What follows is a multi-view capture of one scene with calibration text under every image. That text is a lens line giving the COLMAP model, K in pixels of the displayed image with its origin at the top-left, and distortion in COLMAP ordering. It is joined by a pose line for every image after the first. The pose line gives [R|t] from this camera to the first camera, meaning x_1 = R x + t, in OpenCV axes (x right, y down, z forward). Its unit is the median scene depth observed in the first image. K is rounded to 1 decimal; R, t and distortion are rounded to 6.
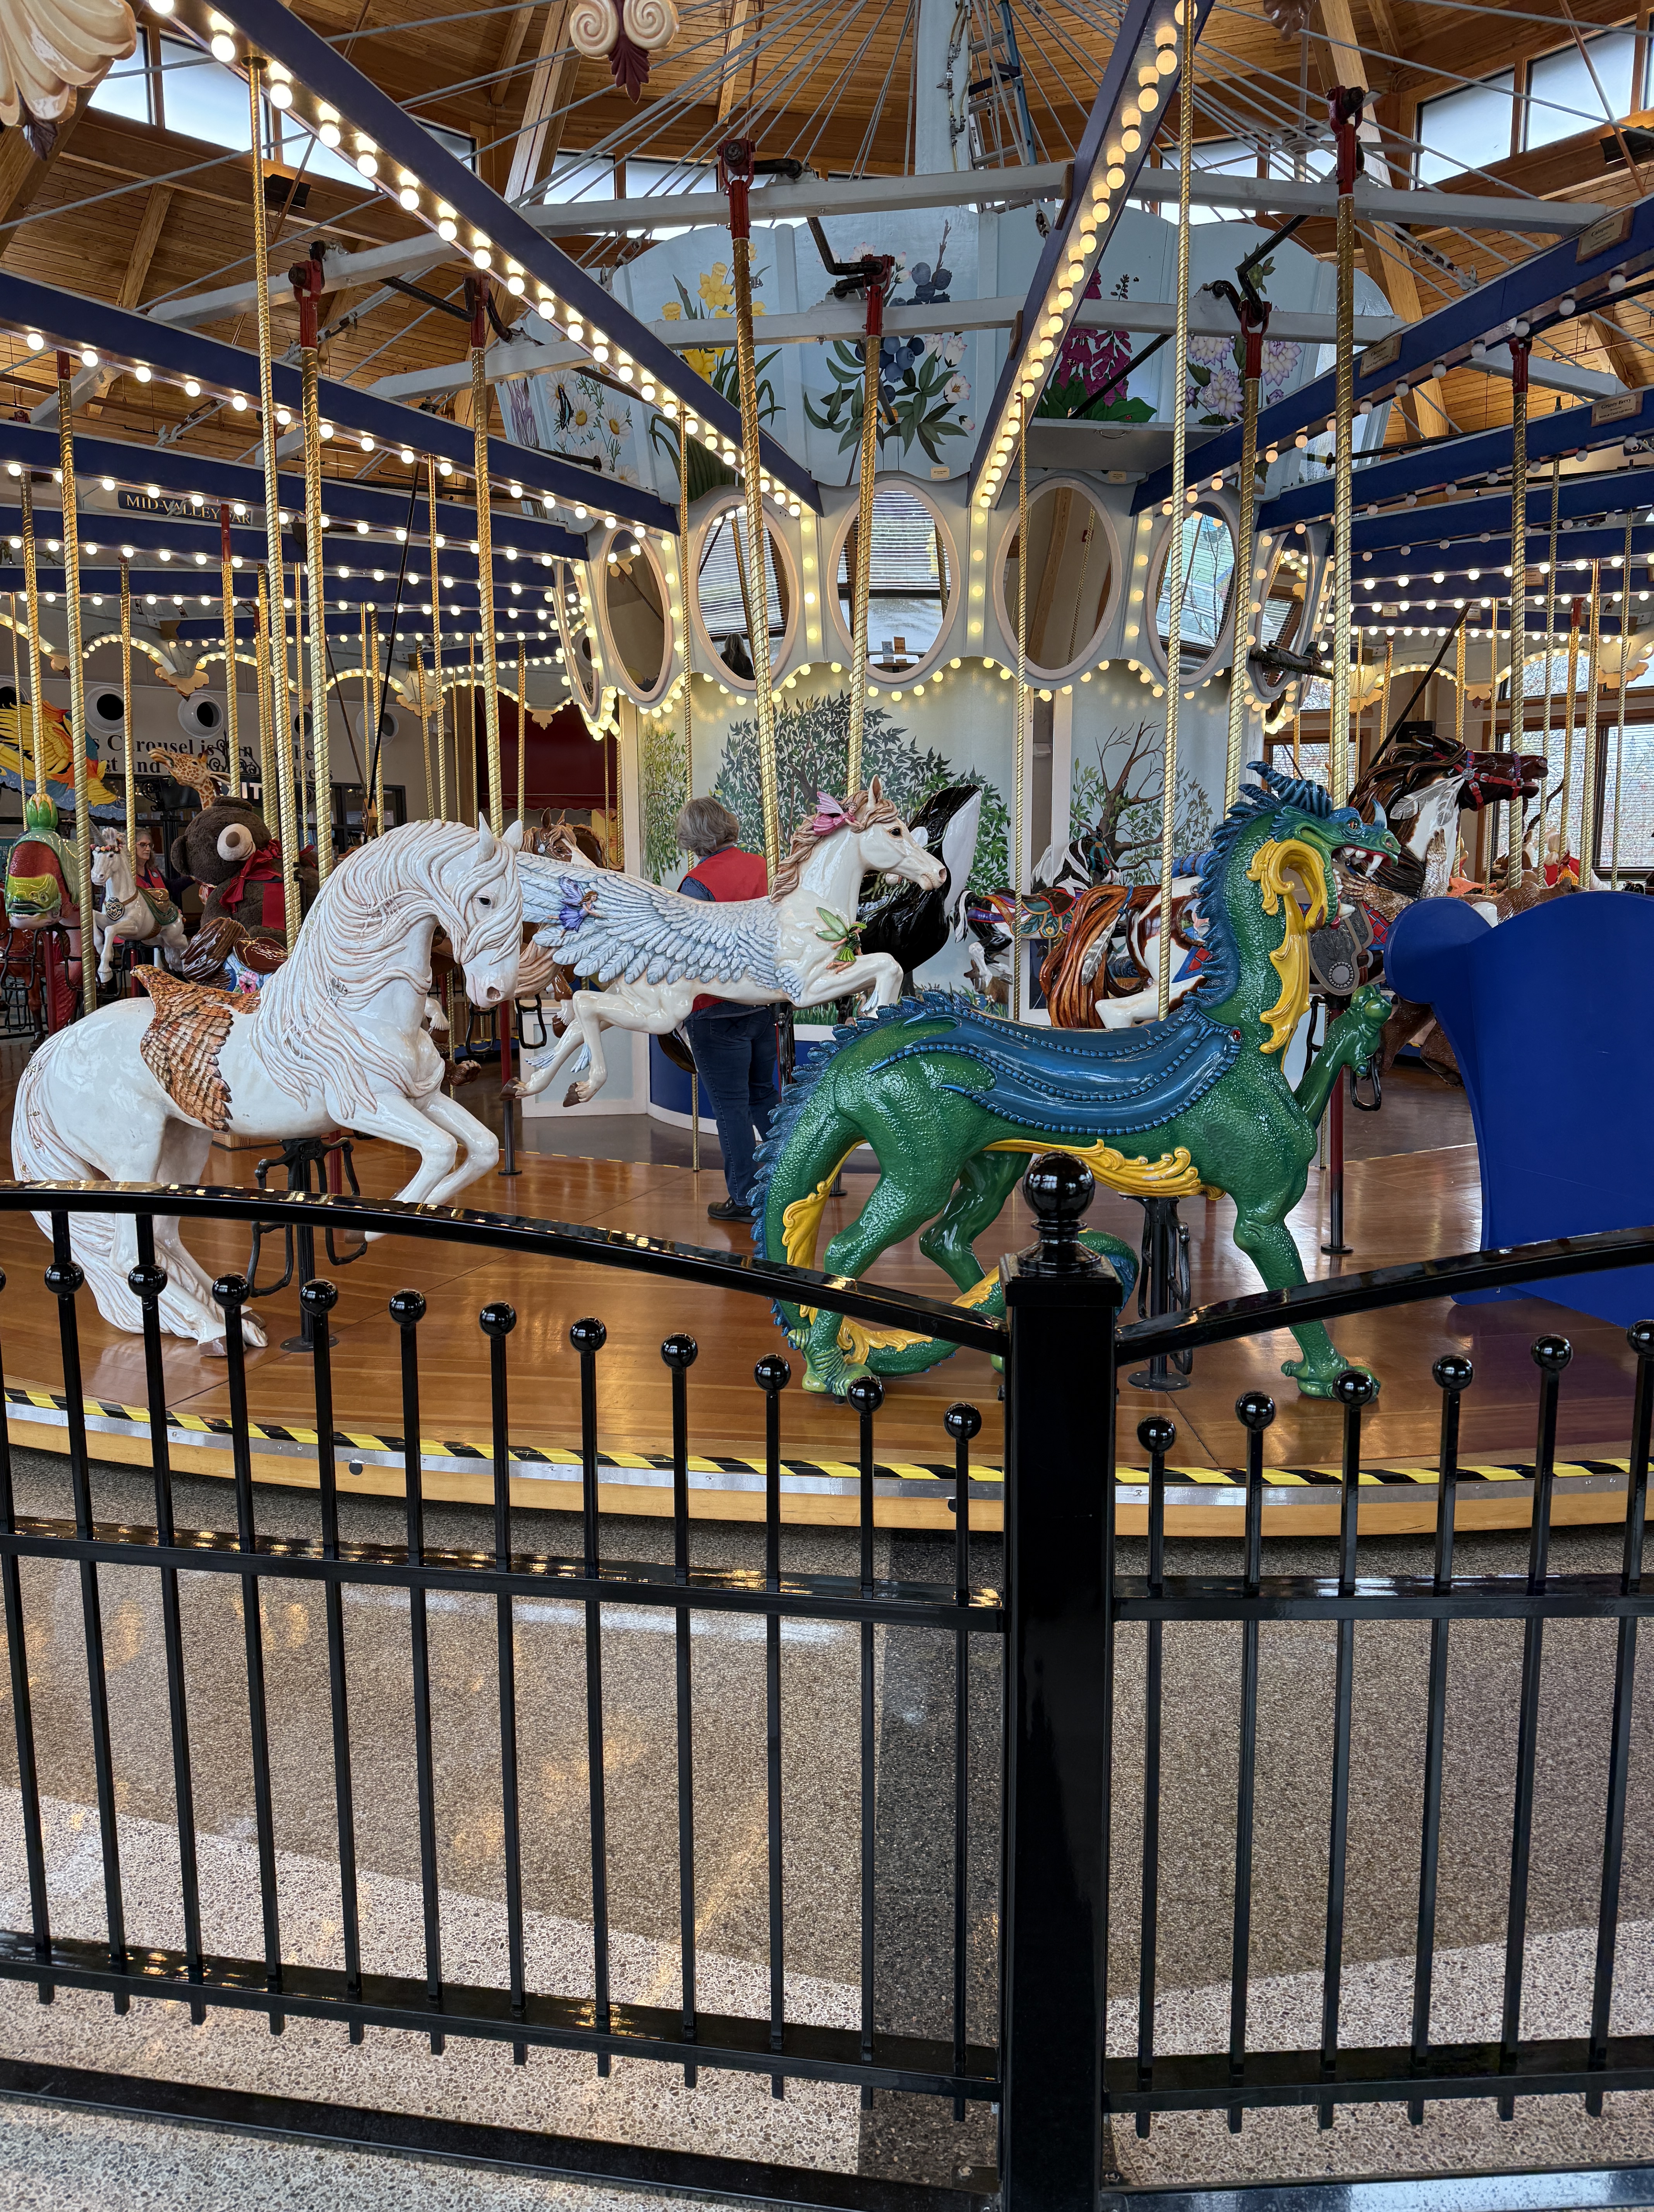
lens RADIAL K [[1570.2, 0, 823.7], [0, 1570.2, 1122.8], [0, 0, 1]] dist [0.032833, -0.041843]
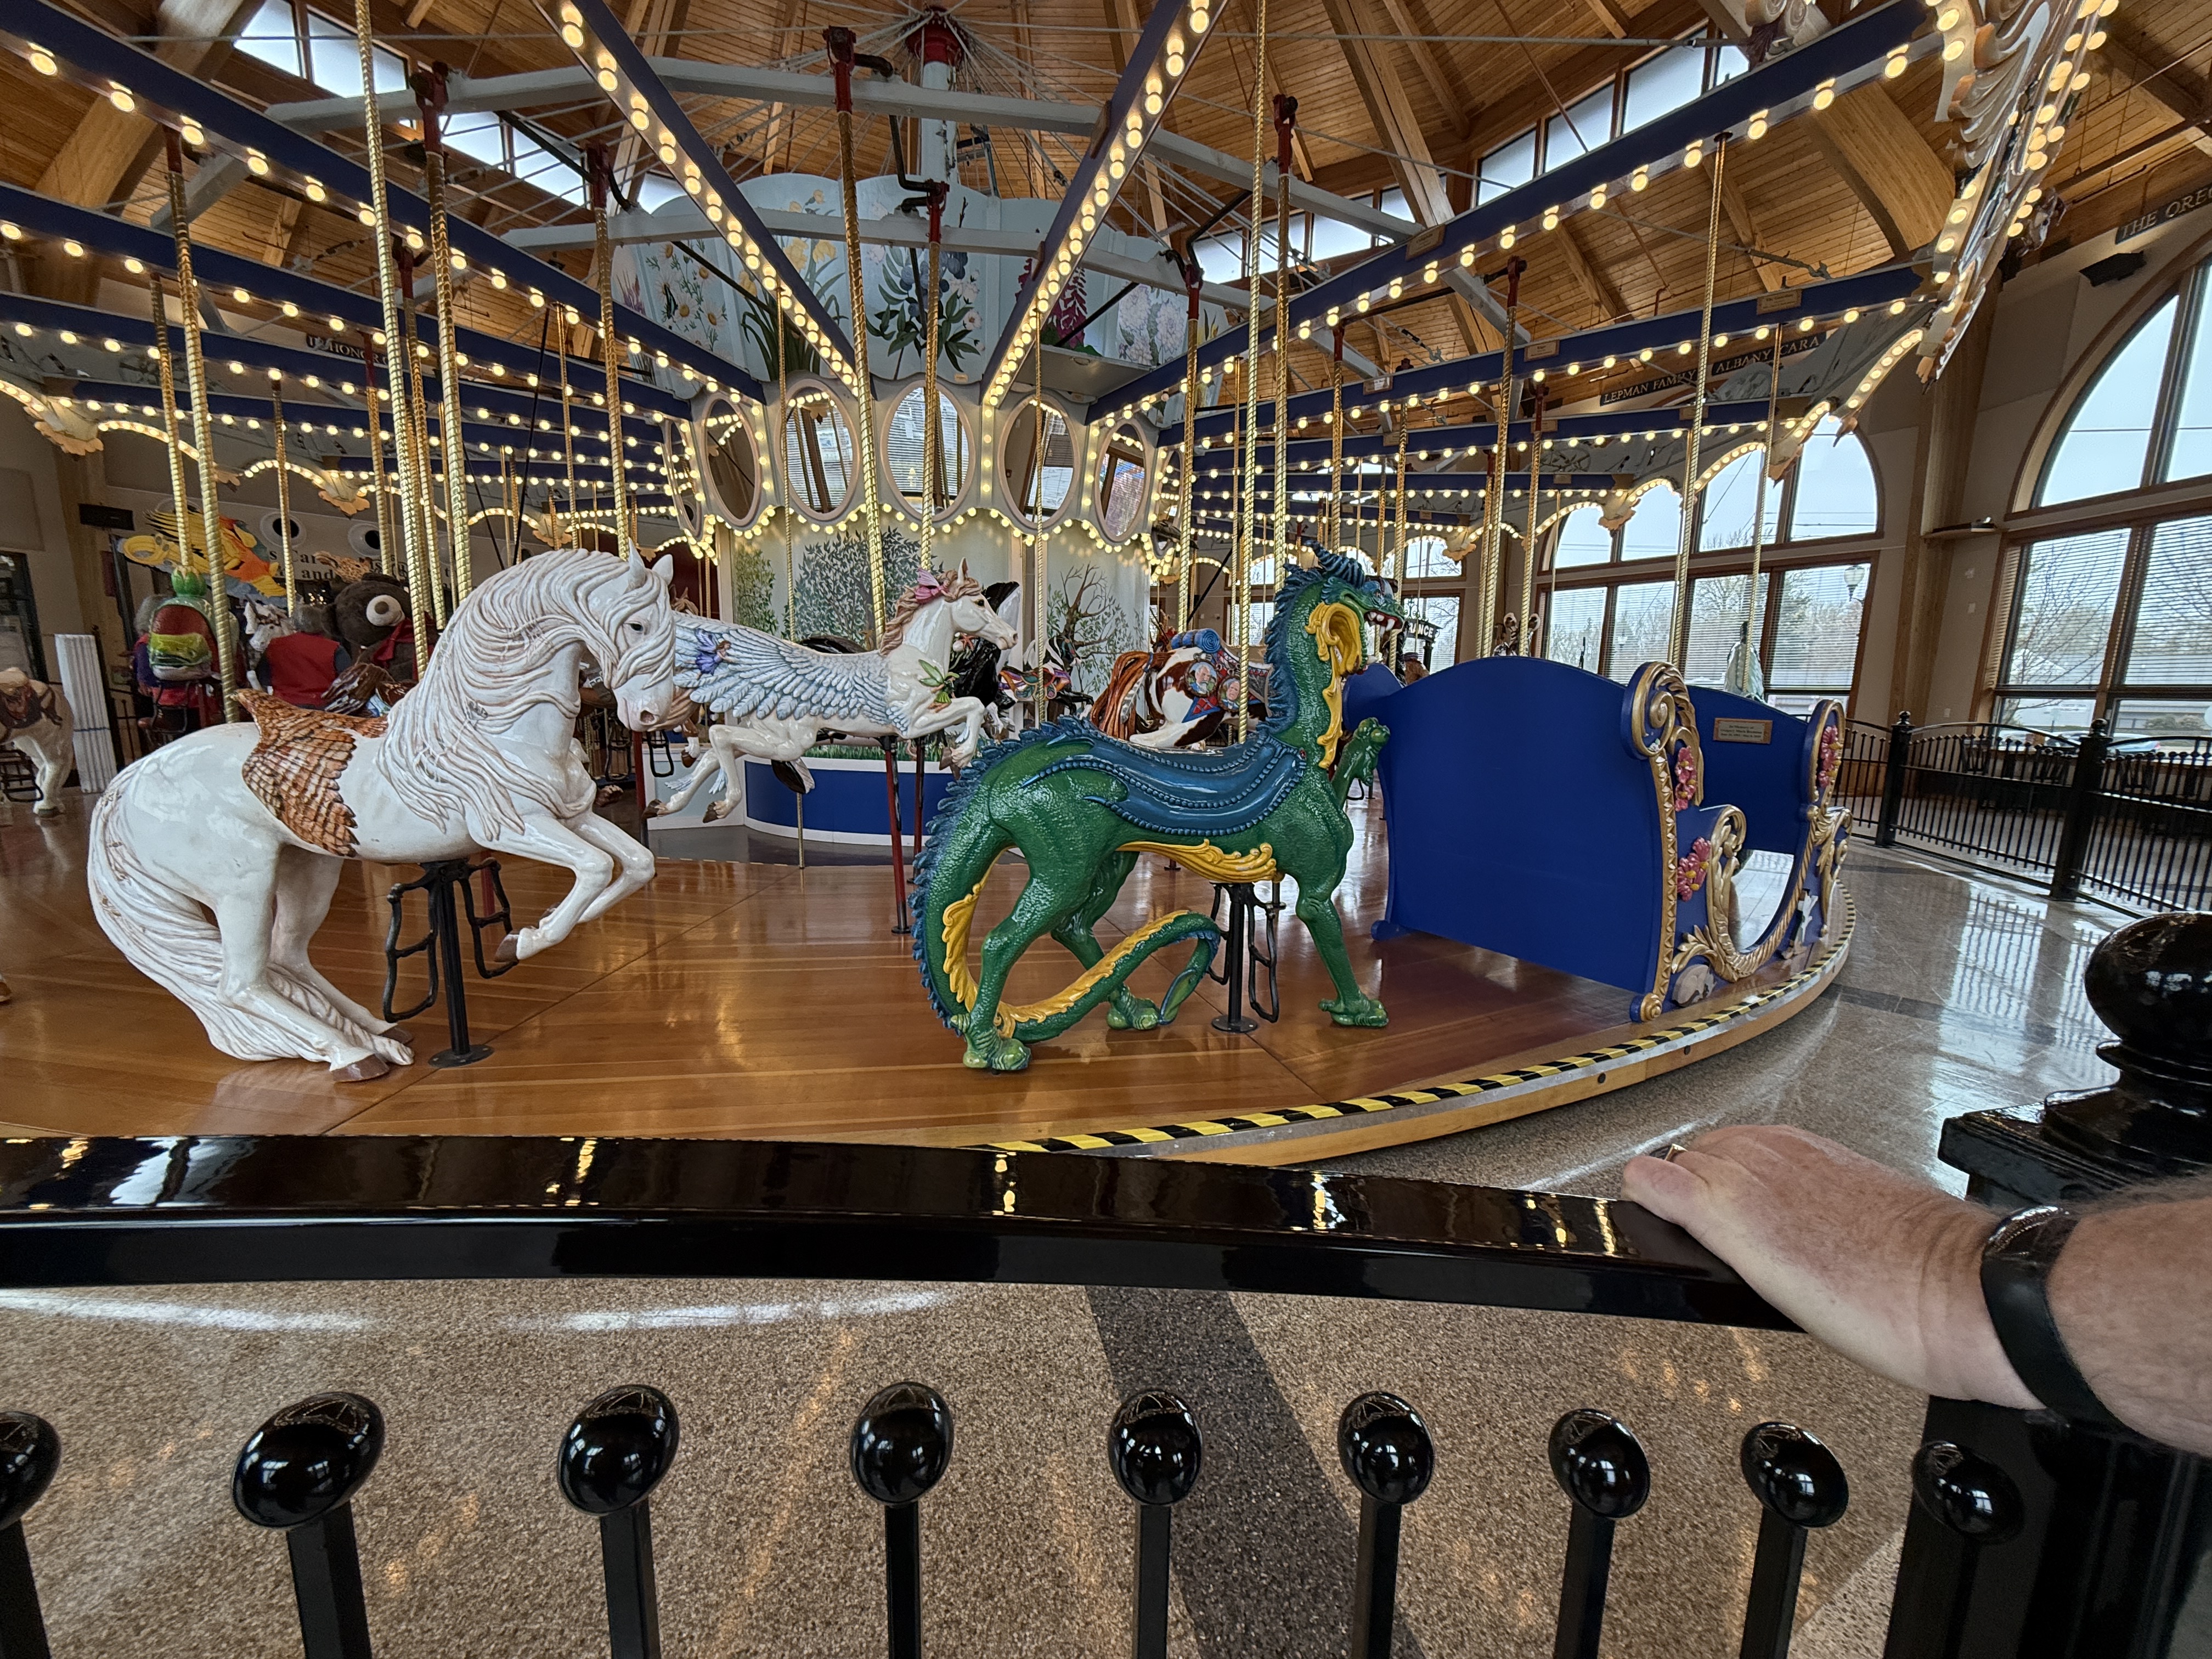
lens RADIAL K [[887.7, 0, 1121.5], [0, 887.7, 831.7], [0, 0, 1]] dist [-0.007241, 0.002688]
pose [[0.950364, -0.027757, 0.309898, -0.073301], [0.024438, 0.999595, 0.014586, -0.005021], [-0.310178, -0.006289, 0.950658, 0.262374]]
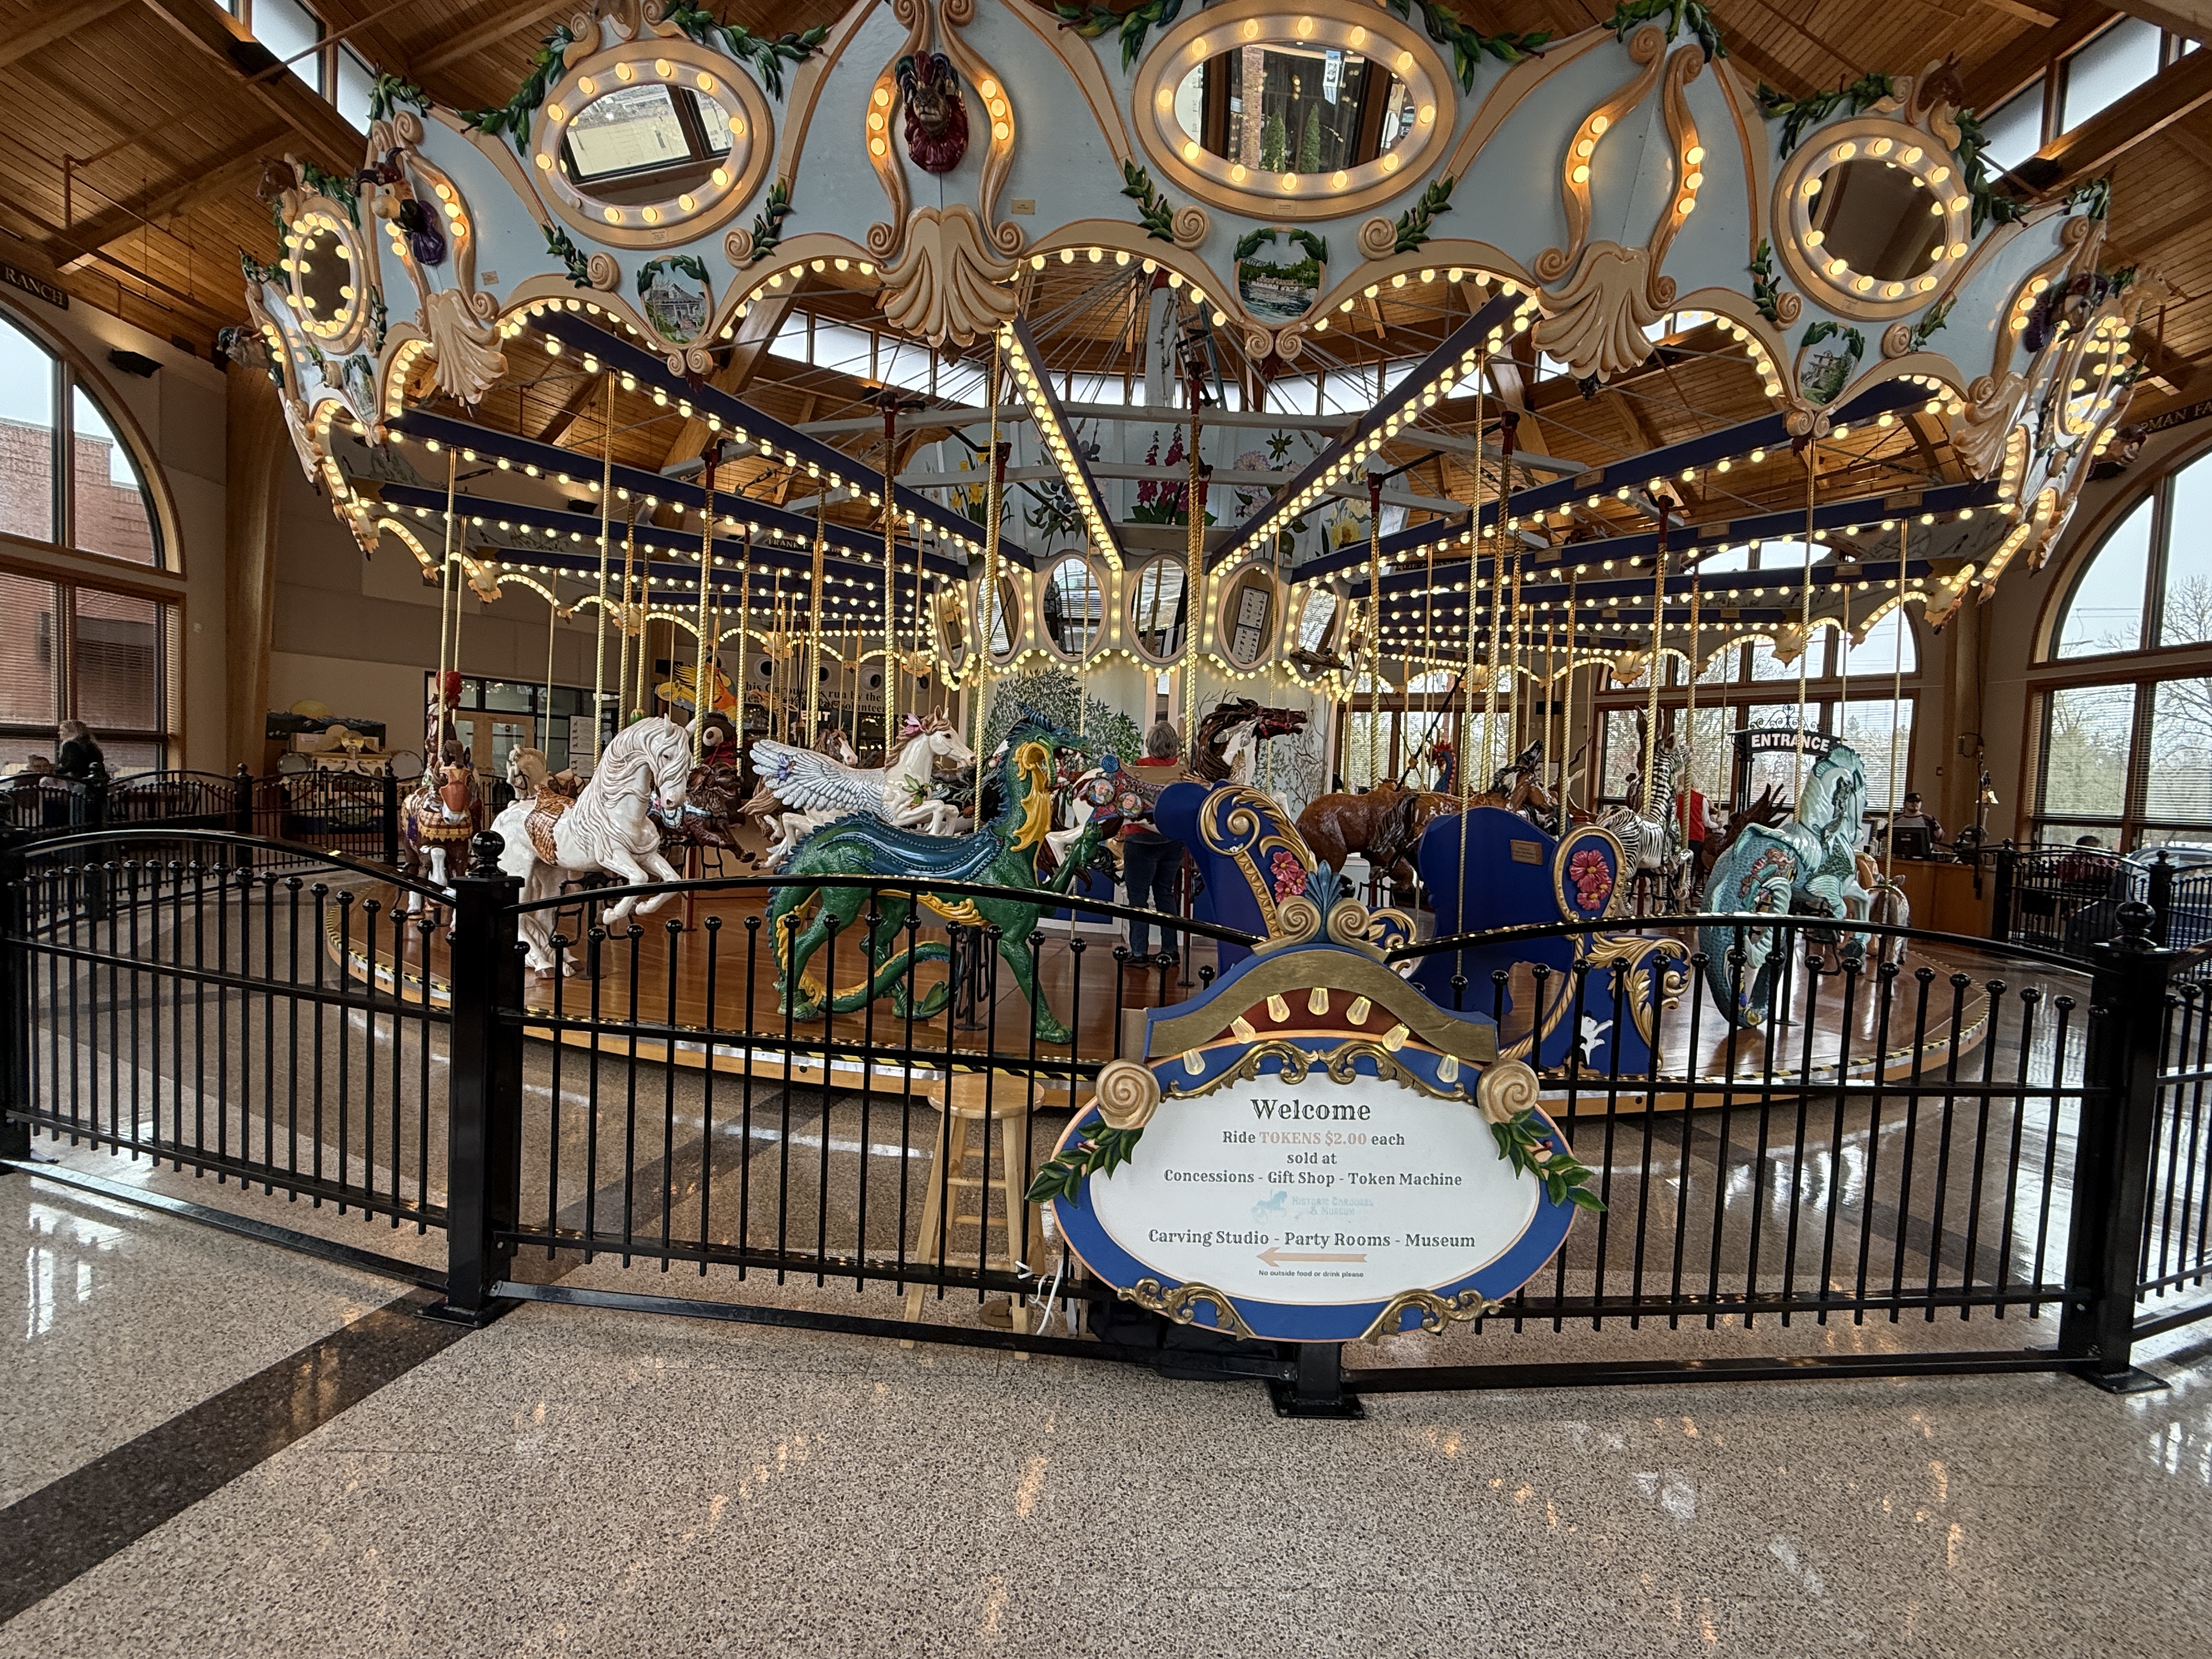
lens RADIAL K [[1004.8, 0, 1111.6], [0, 1004.8, 835.4], [0, 0, 1]] dist [-0.001608, -0.000848]
pose [[0.986228, 0.055773, -0.155701, 0.426920], [-0.071715, 0.992527, -0.098723, 0.035410], [0.149032, 0.108529, 0.982859, -0.136190]]
